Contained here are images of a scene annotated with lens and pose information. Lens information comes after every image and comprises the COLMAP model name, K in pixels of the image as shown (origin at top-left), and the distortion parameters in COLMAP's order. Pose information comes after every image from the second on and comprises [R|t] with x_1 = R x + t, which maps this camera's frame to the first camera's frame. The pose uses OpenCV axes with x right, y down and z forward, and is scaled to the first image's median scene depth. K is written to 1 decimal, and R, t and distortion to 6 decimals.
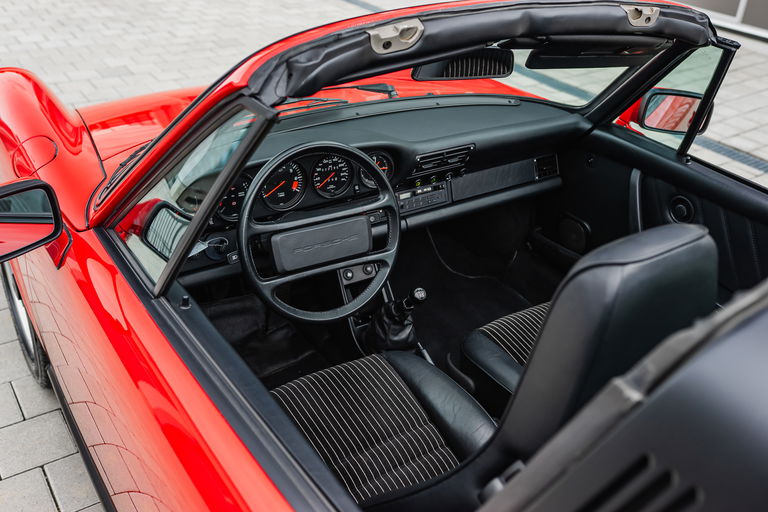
lens RADIAL K [[744.8, 0, 390.2], [0, 744.8, 258.8], [0, 0, 1]] dist [-0.073739, 0.102016]
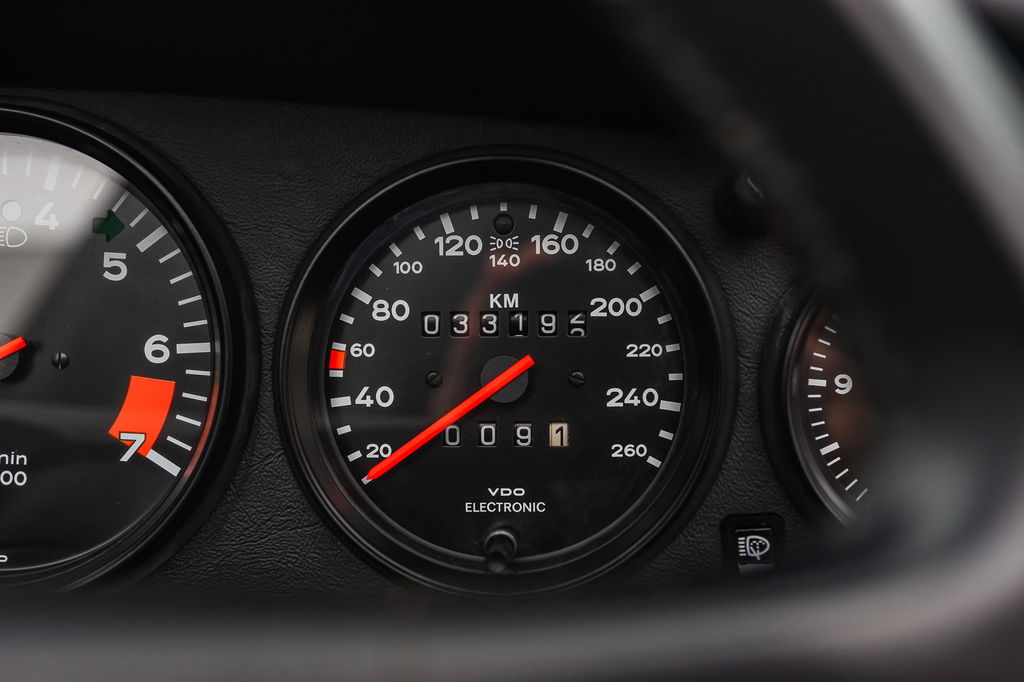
lens RADIAL K [[993.1, 0, 520.2], [0, 993.1, 344.7], [0, 0, 1]] dist [-0.073739, 0.102016]
pose [[0.857199, 0.012926, -0.514824, -0.004055], [-0.236097, 0.898302, -0.370556, -0.067442], [0.457677, 0.439188, 0.773075, 0.918606]]
